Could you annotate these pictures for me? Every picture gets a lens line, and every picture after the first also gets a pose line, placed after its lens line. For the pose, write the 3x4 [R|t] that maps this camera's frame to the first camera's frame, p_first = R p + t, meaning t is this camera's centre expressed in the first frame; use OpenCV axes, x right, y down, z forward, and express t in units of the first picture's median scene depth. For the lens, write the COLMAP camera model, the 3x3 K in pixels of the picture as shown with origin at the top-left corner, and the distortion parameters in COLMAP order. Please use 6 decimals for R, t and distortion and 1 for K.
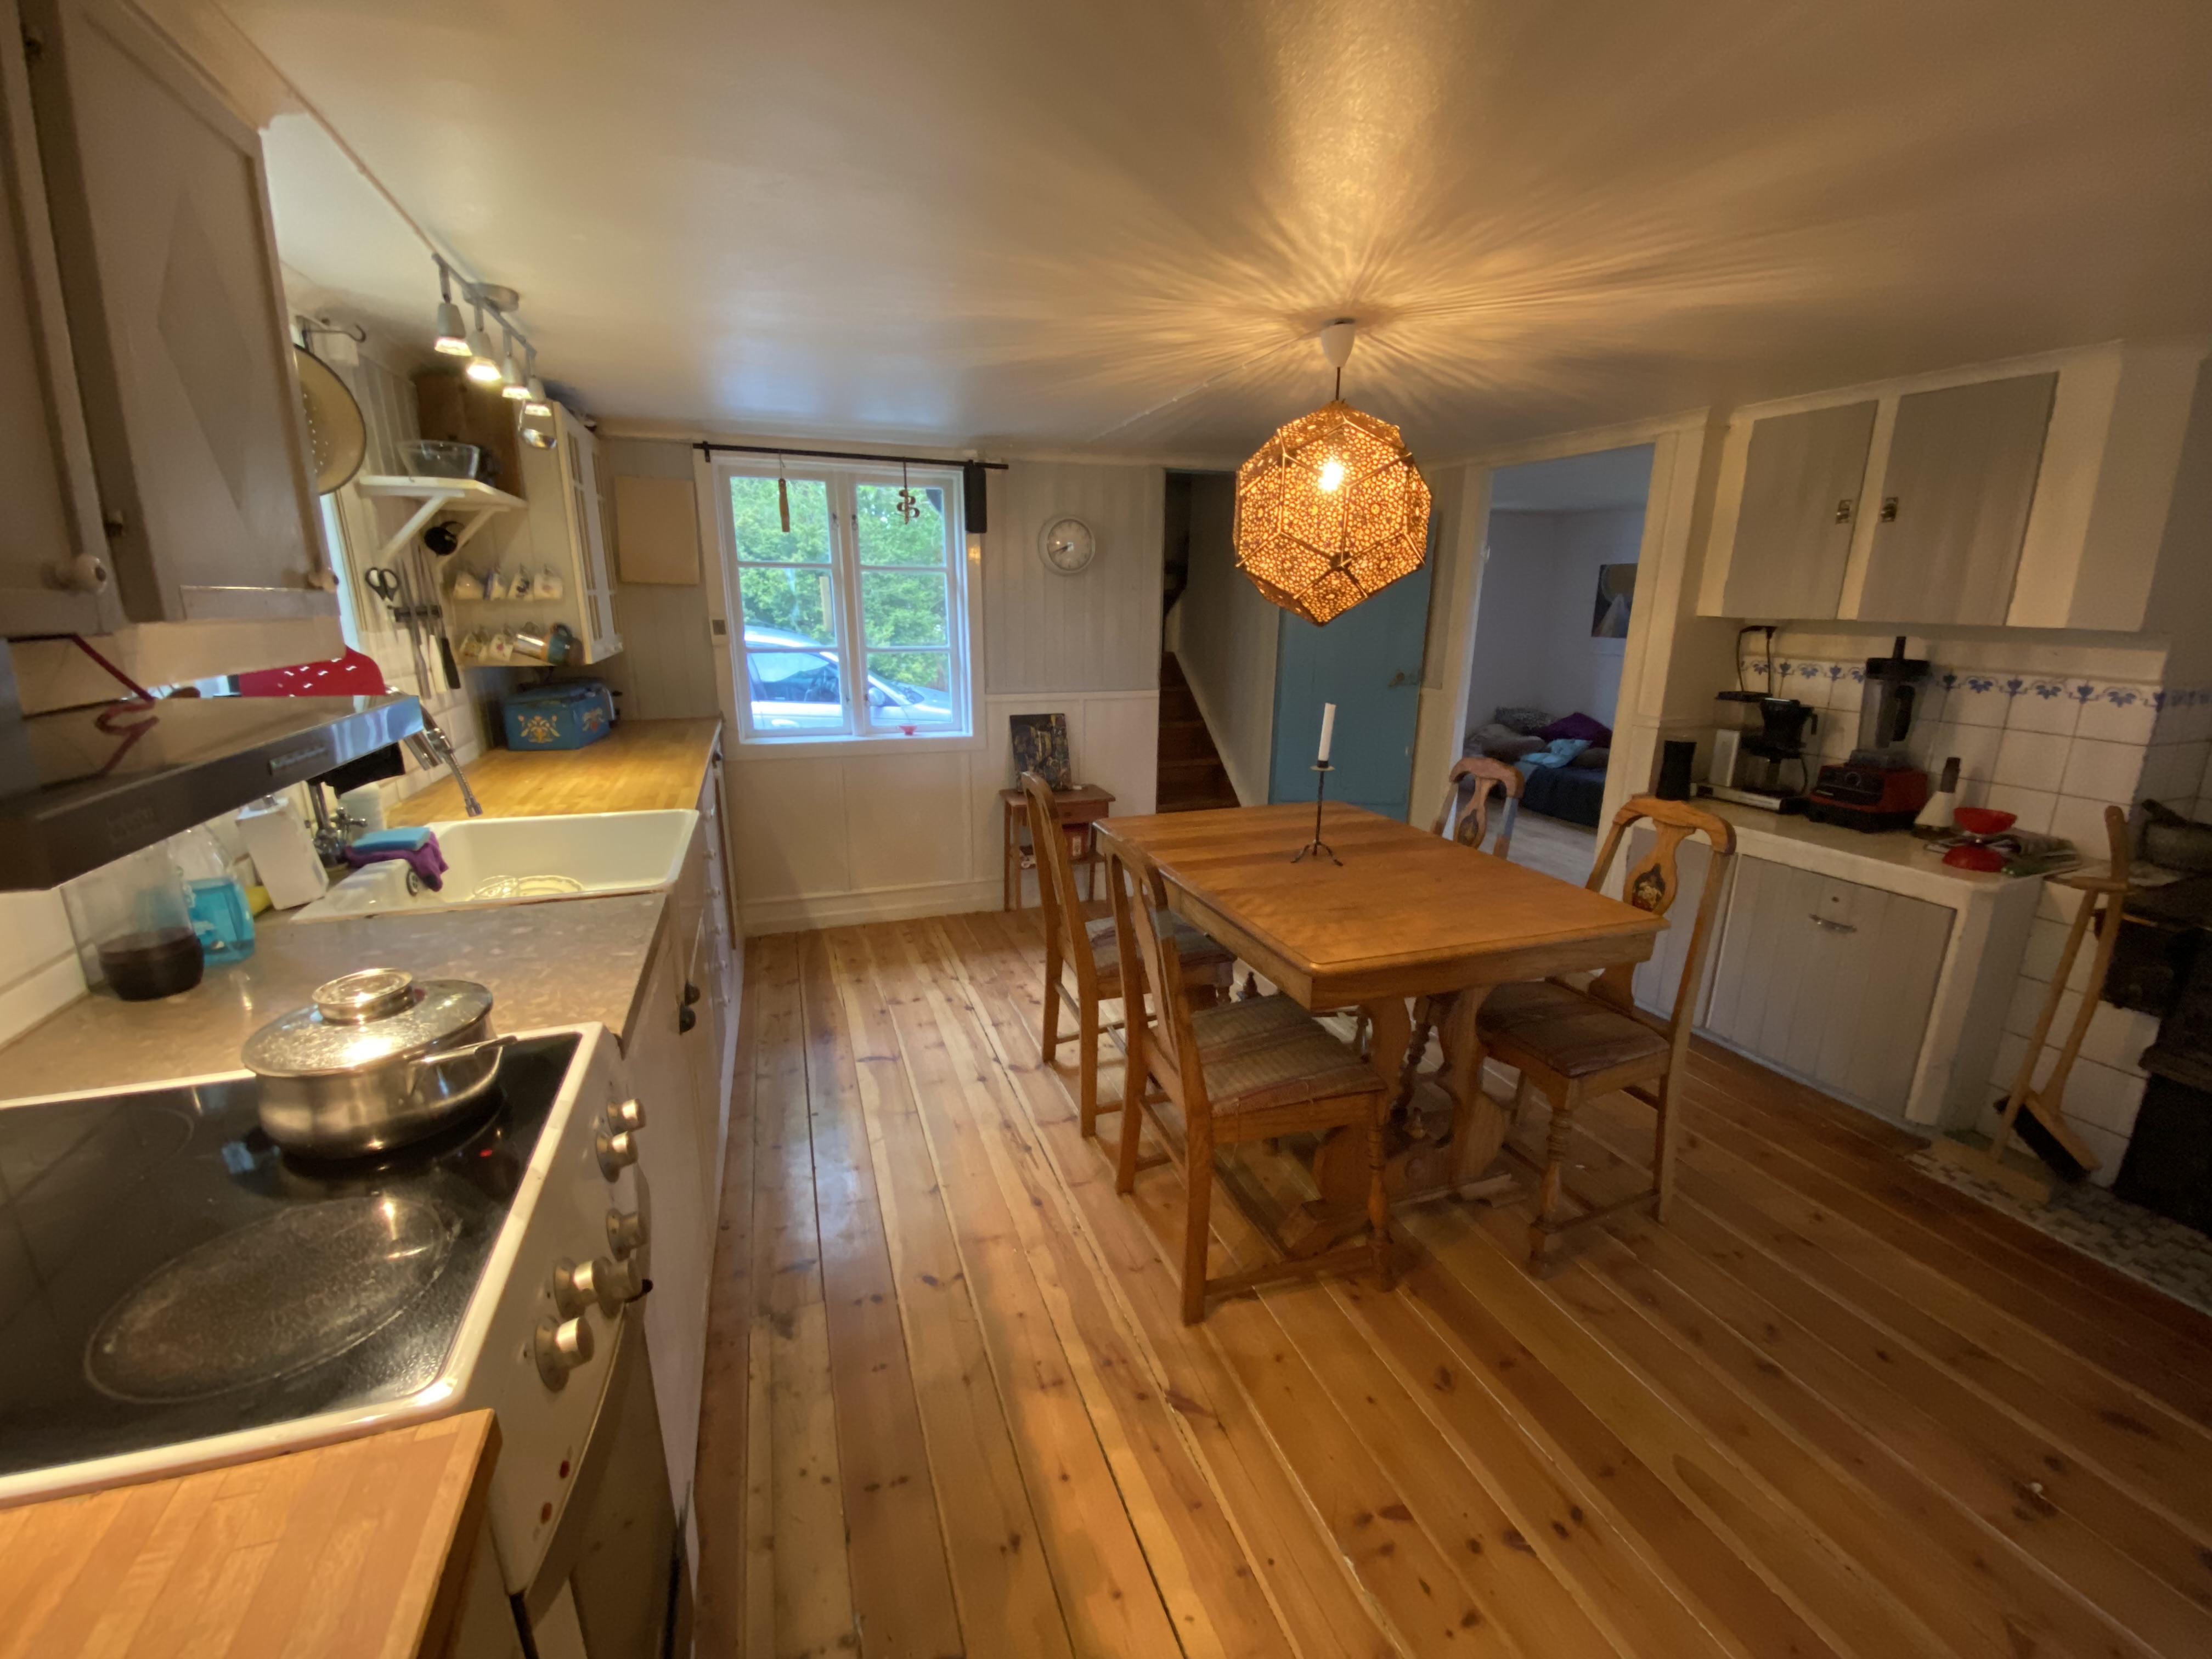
lens RADIAL K [[893.3, 0, 1086.6], [0, 893.3, 831.4], [0, 0, 1]] dist [0.017020, -0.017935]
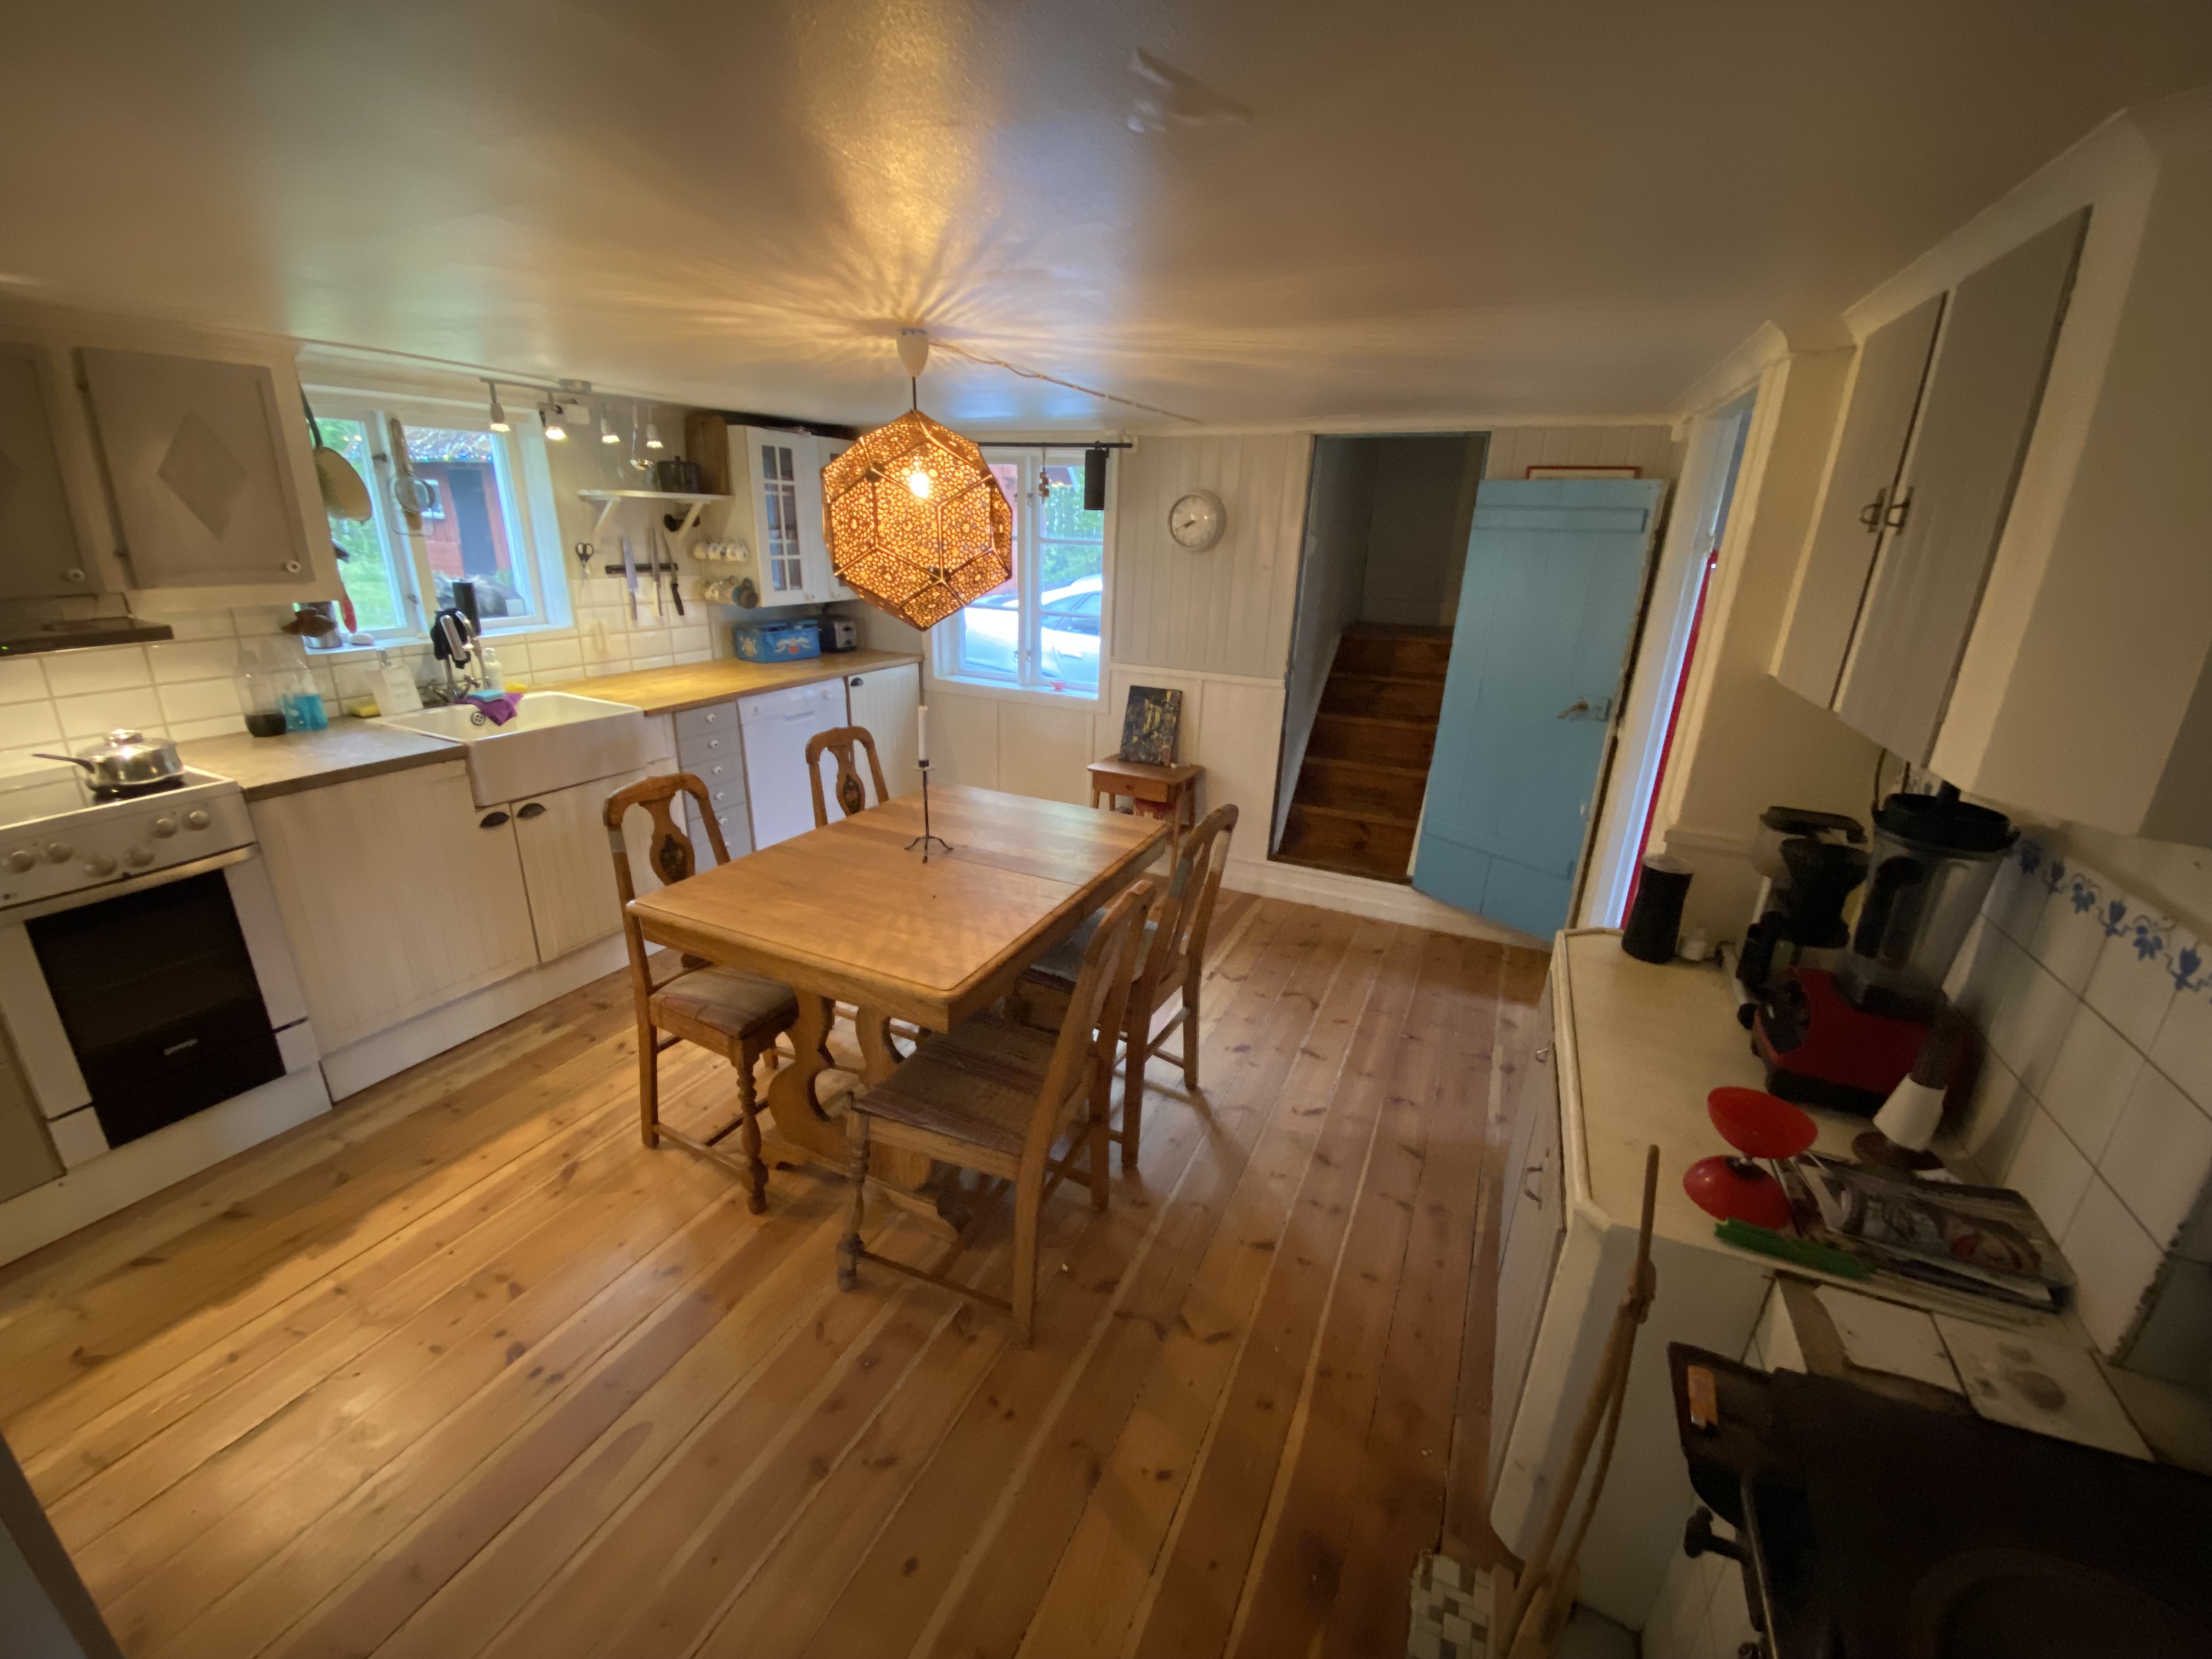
lens RADIAL K [[893.3, 0, 1086.6], [0, 893.3, 831.4], [0, 0, 1]] dist [0.017020, -0.017935]
pose [[0.707945, 0.247525, -0.661472, 0.872055], [-0.205241, 0.968258, 0.142665, -0.146561], [0.675788, 0.034762, 0.736275, 0.289408]]
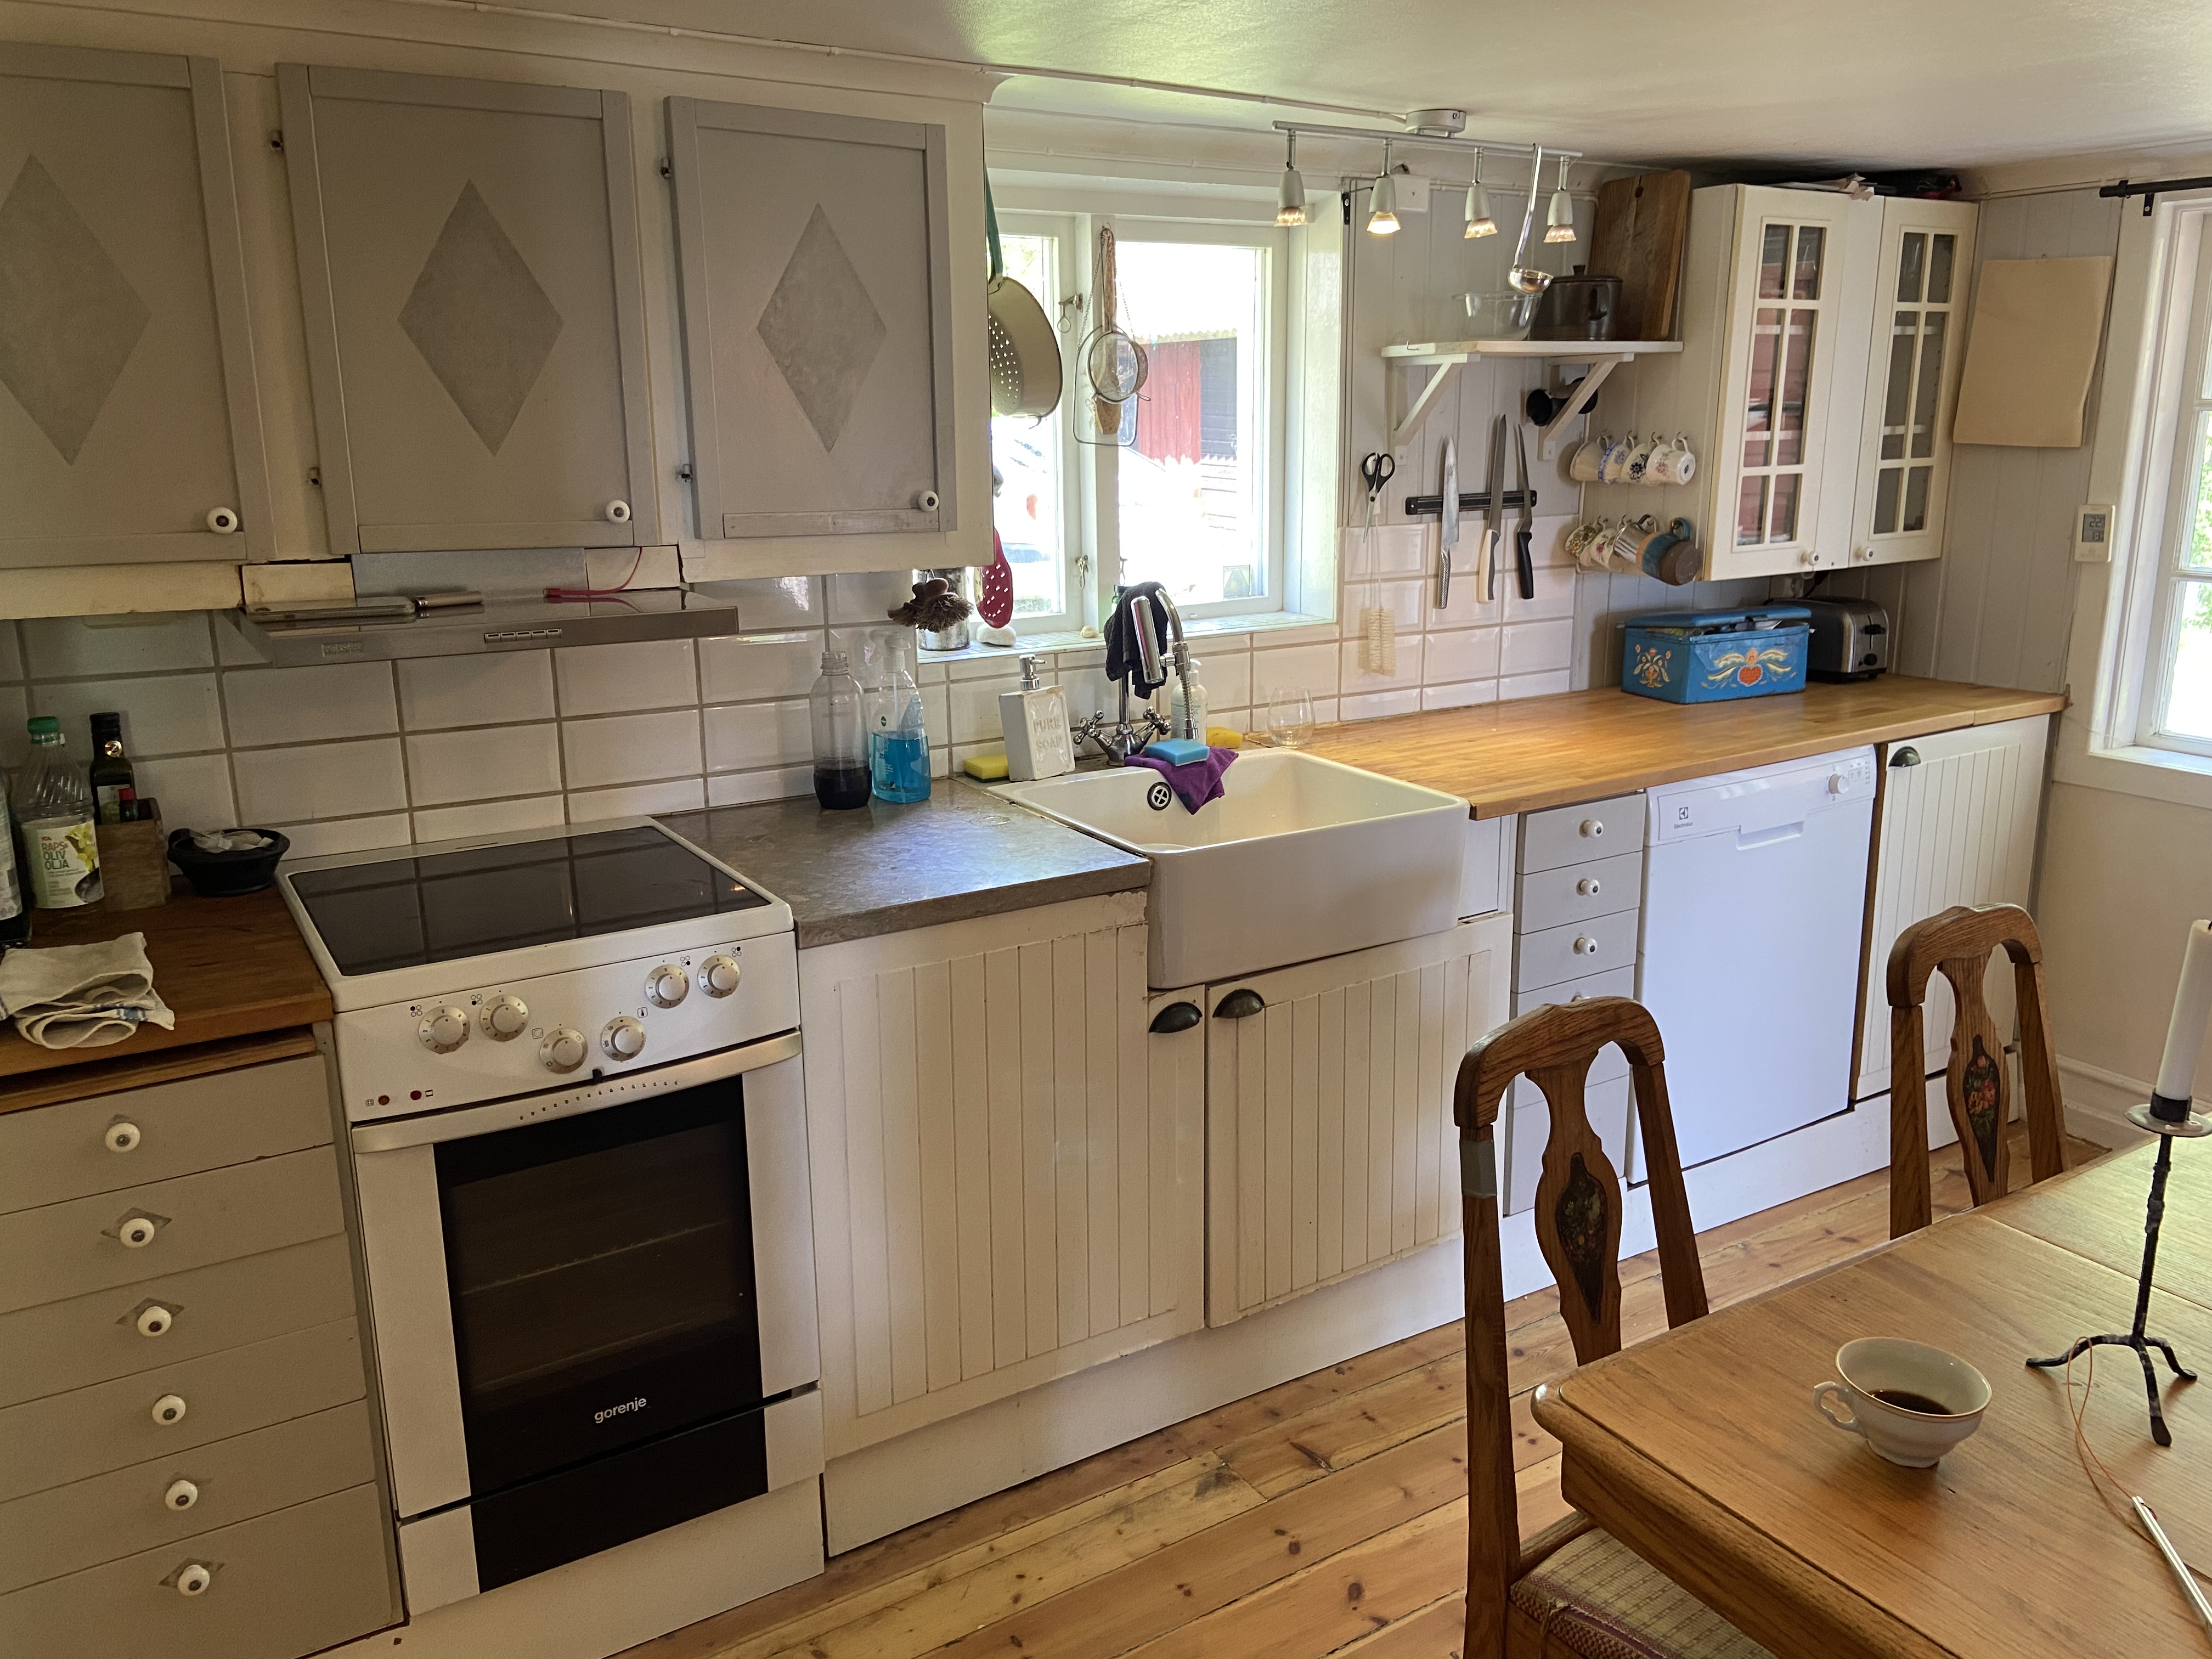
lens RADIAL K [[1640.6, 0, 1106.0], [0, 1640.6, 829.5], [0, 0, 1]] dist [0.165890, -0.253915]
pose [[0.213889, 0.230673, -0.949232, 0.543415], [-0.236078, 0.955122, 0.178910, -0.125568], [0.947902, 0.185826, 0.258747, 0.297385]]
